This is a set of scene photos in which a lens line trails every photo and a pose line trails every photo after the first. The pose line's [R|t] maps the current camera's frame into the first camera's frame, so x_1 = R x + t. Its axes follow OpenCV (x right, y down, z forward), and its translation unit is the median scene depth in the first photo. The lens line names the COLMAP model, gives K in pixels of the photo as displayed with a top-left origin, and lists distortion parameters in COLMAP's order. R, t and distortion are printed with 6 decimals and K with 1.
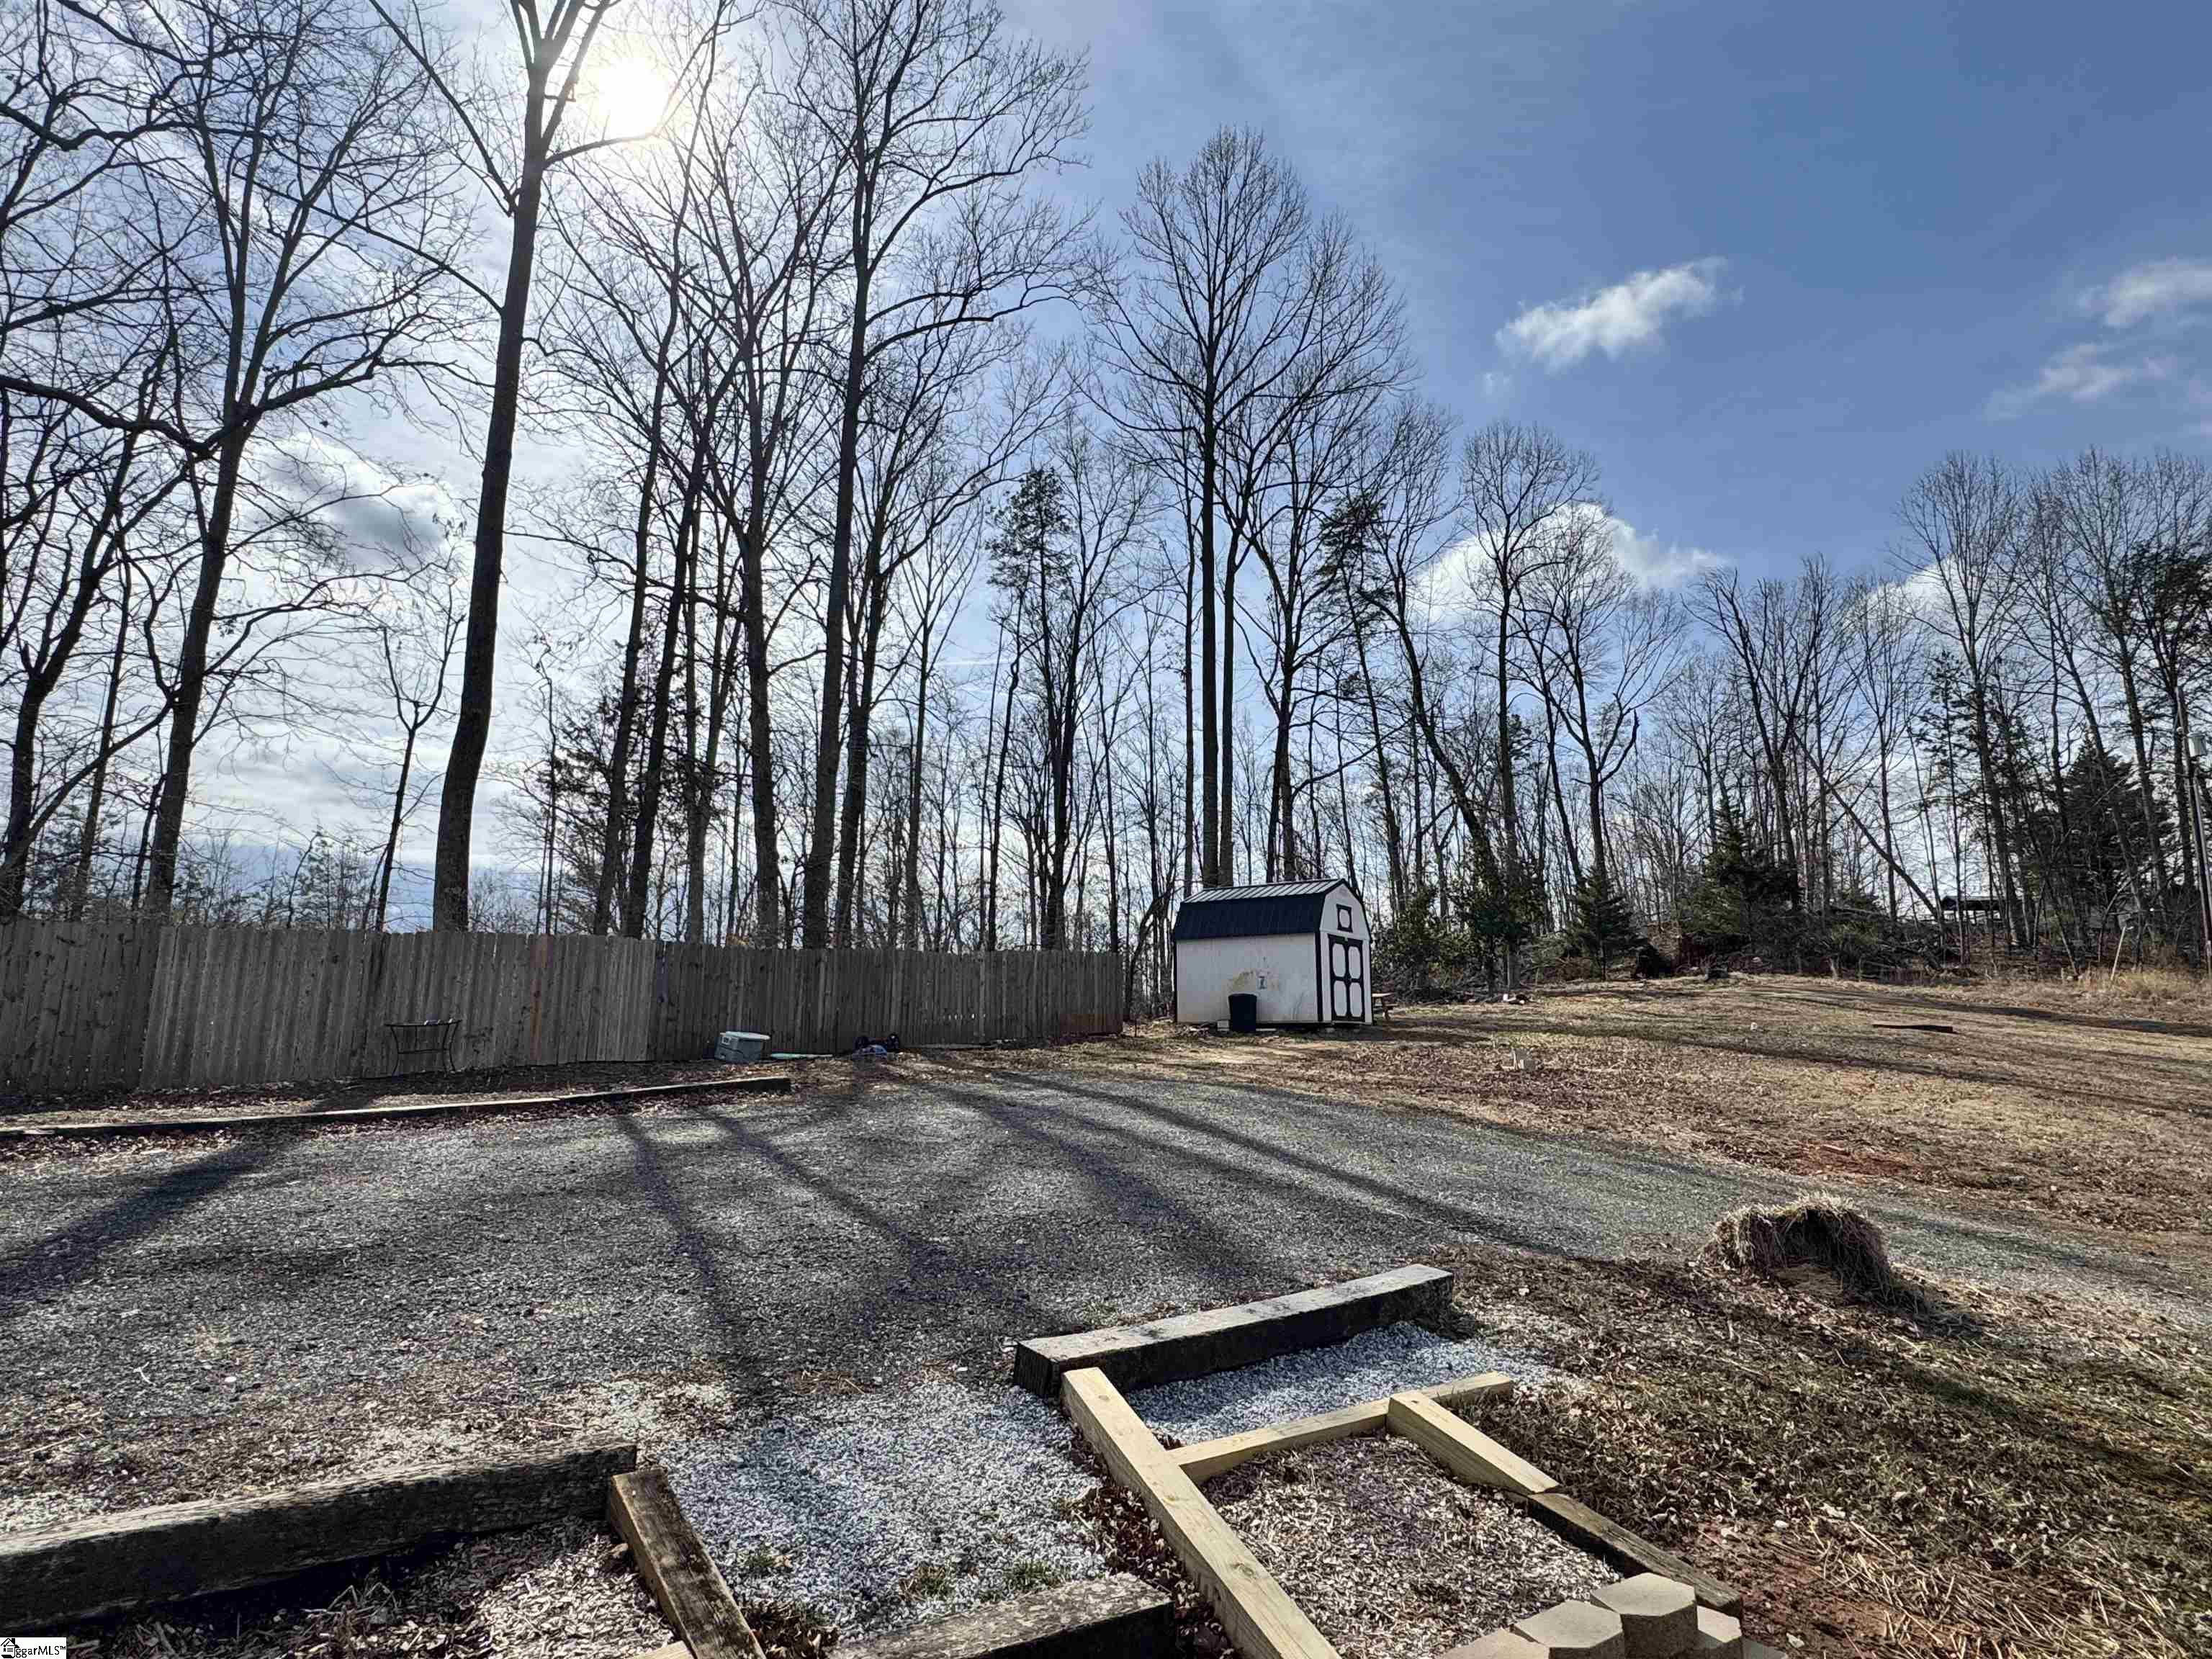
lens RADIAL K [[1179.8, 0, 1097.6], [0, 1179.8, 831.5], [0, 0, 1]] dist [0.002800, -0.002770]
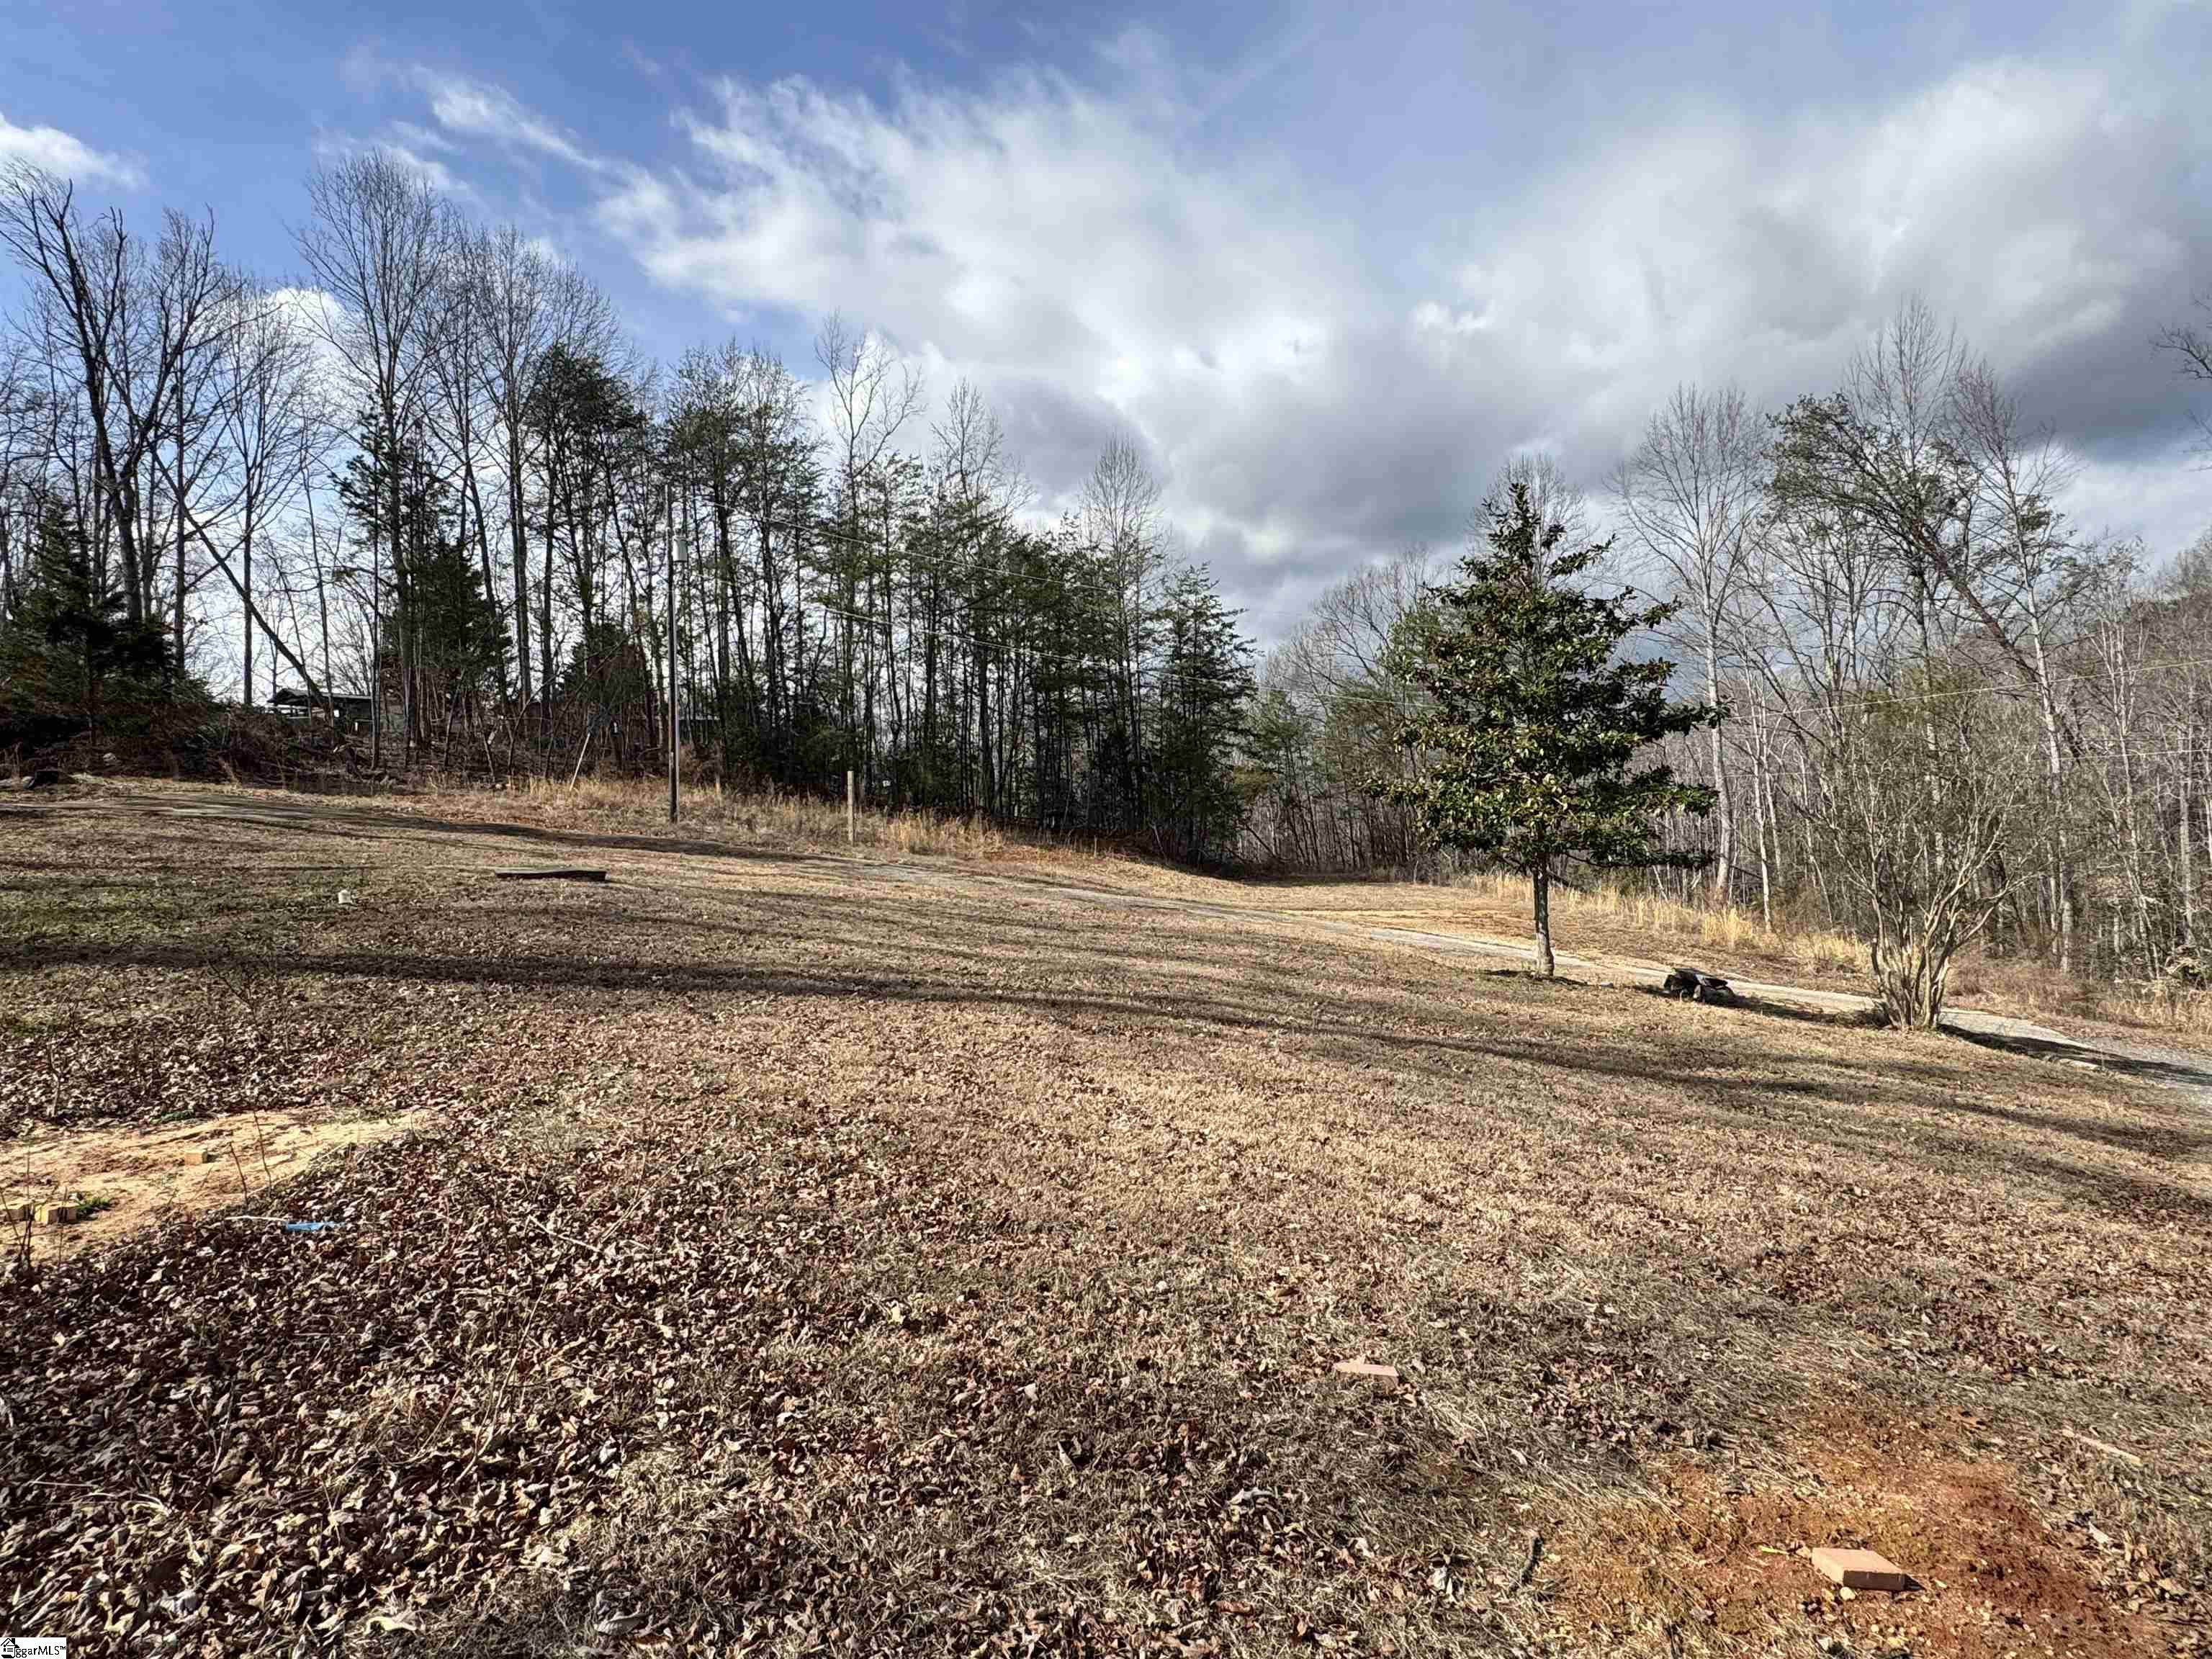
lens RADIAL K [[1179.8, 0, 1097.6], [0, 1179.8, 831.5], [0, 0, 1]] dist [0.002800, -0.002770]
pose [[0.299257, -0.036205, 0.953485, 0.077163], [-0.127797, 0.988756, 0.077654, 0.025439], [-0.945576, -0.145092, 0.291265, 0.253625]]
